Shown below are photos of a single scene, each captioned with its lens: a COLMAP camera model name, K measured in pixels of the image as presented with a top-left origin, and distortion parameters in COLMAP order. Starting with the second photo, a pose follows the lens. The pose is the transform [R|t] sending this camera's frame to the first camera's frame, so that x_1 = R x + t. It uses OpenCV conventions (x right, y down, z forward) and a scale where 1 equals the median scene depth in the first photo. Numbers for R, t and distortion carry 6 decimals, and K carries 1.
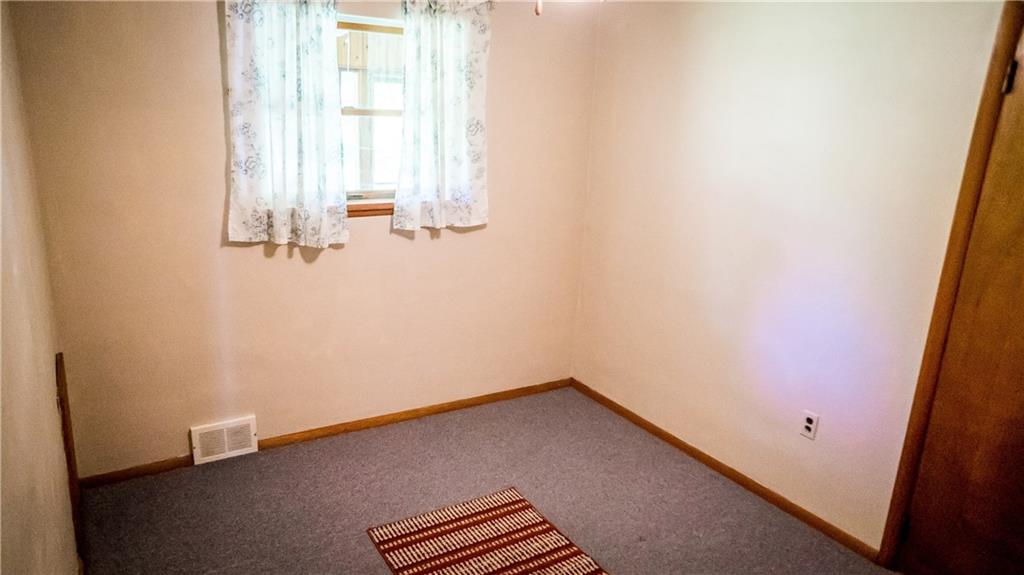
lens RADIAL K [[686.8, 0, 509.9], [0, 686.8, 289.8], [0, 0, 1]] dist [-0.043183, 0.050184]
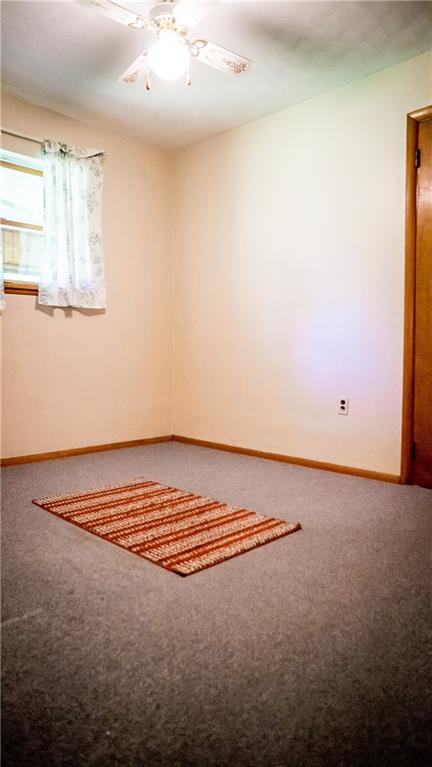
lens RADIAL K [[514.4, 0, 210.6], [0, 514.4, 383.2], [0, 0, 1]] dist [-0.043183, 0.050184]
pose [[0.973063, -0.057781, 0.223179, -0.073180], [0.105276, 0.972619, -0.207193, 0.312947], [-0.205096, 0.225107, 0.952503, -0.004253]]
